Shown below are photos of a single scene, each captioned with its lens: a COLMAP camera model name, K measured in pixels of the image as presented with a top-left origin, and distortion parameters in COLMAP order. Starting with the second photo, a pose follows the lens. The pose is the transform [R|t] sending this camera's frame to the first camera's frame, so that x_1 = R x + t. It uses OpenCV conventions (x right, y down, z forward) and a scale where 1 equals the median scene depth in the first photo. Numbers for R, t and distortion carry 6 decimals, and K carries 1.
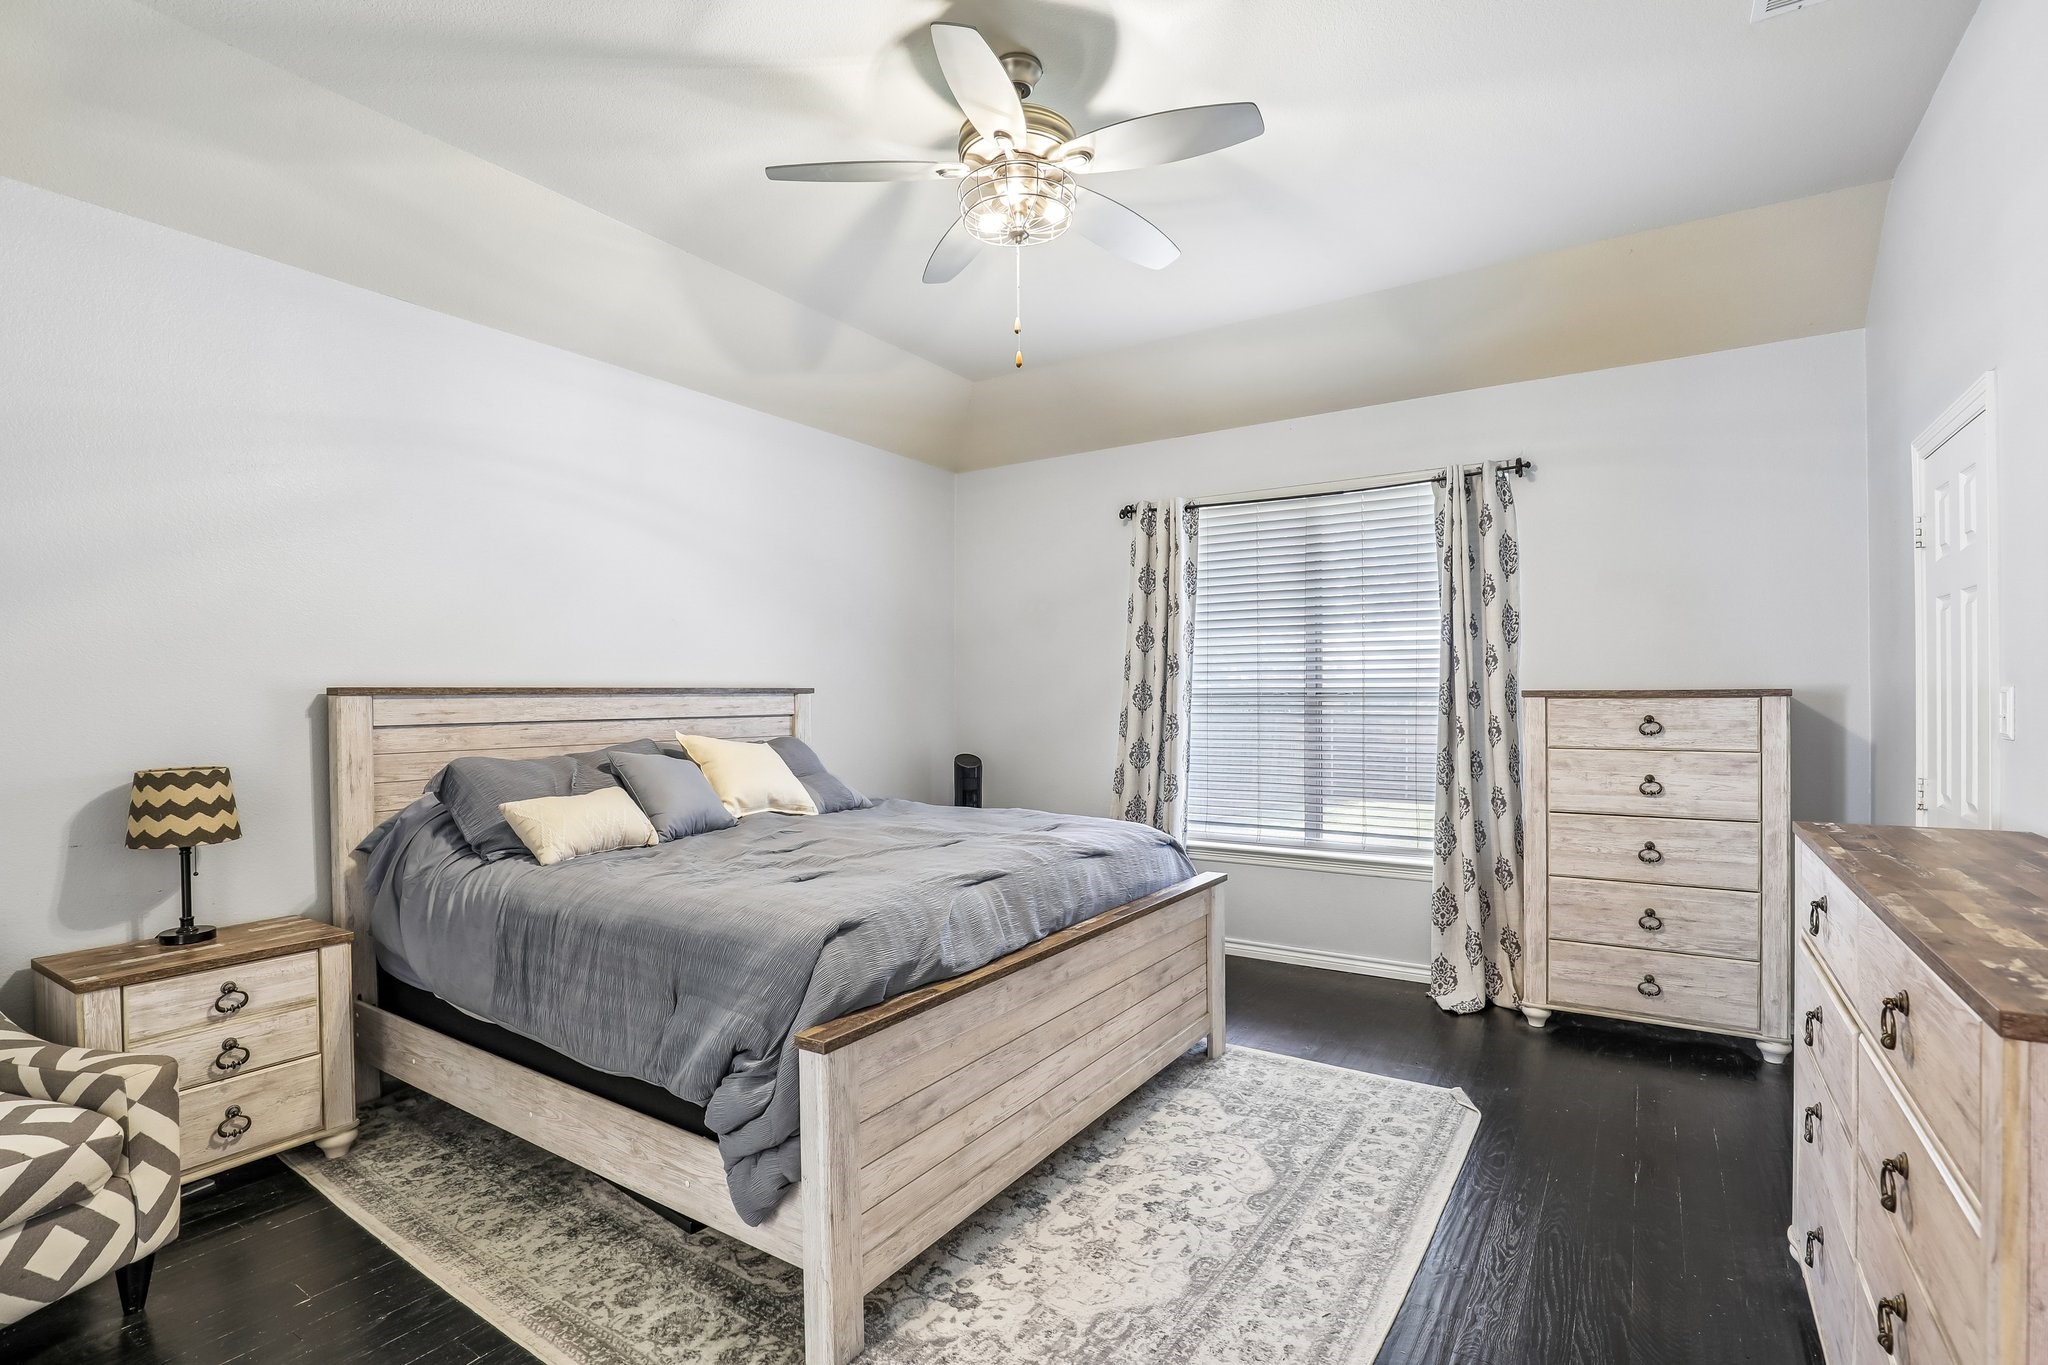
lens RADIAL K [[957.5, 0, 1030.7], [0, 957.5, 694.0], [0, 0, 1]] dist [-0.030581, 0.004016]
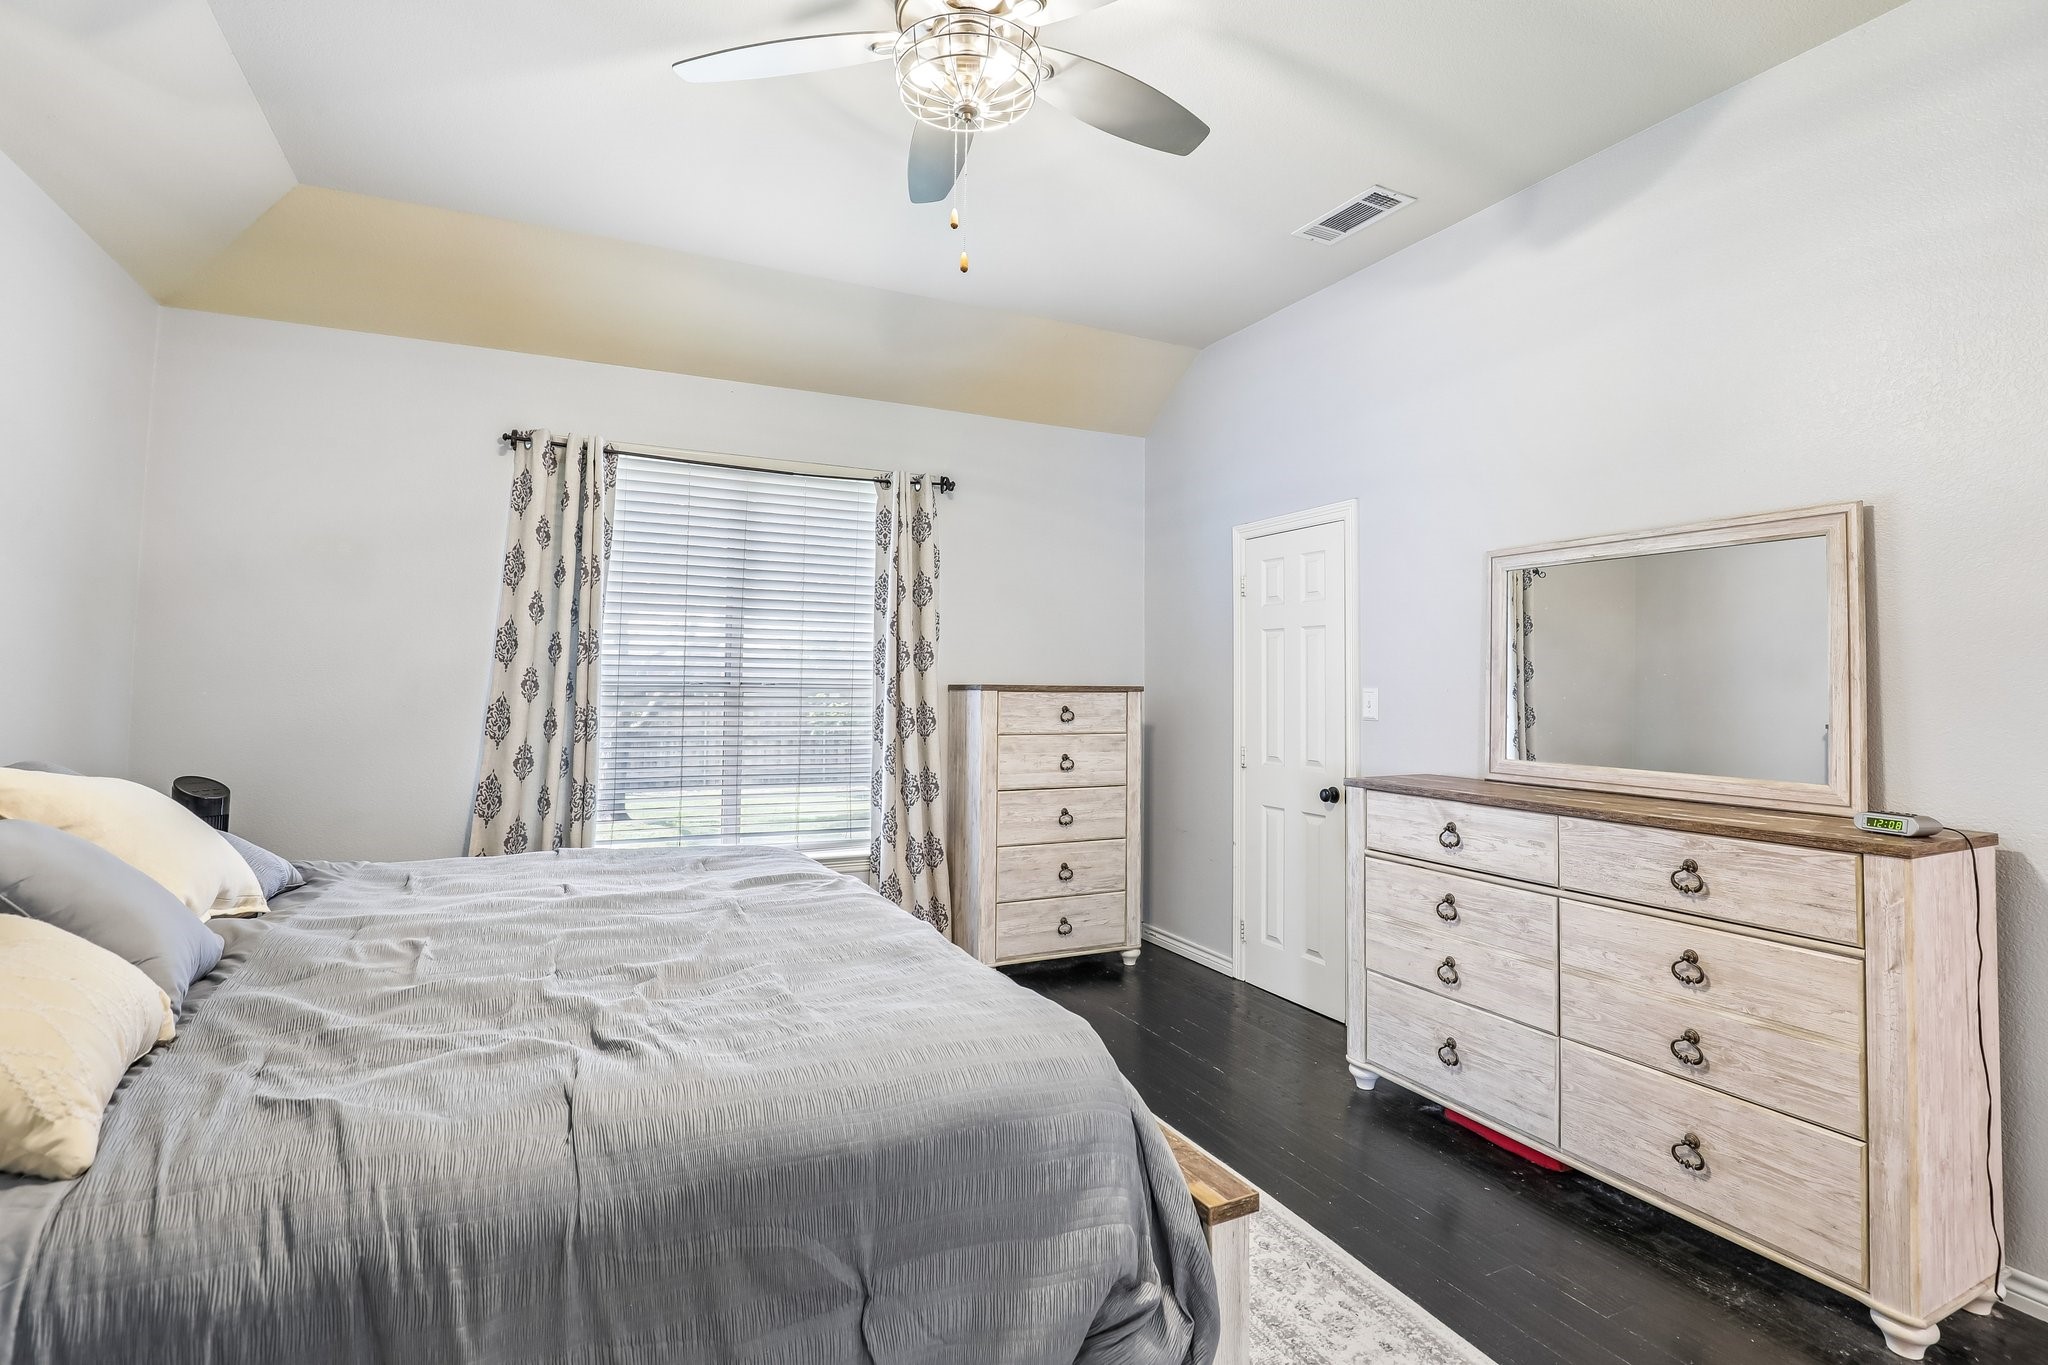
lens RADIAL K [[957.5, 0, 1033.2], [0, 957.5, 627.7], [0, 0, 1]] dist [-0.030581, 0.004016]
pose [[0.519621, 0.062103, 0.852137, -0.441741], [-0.014087, 0.997842, -0.064132, 0.001112], [-0.854281, 0.021320, 0.519375, 0.373559]]
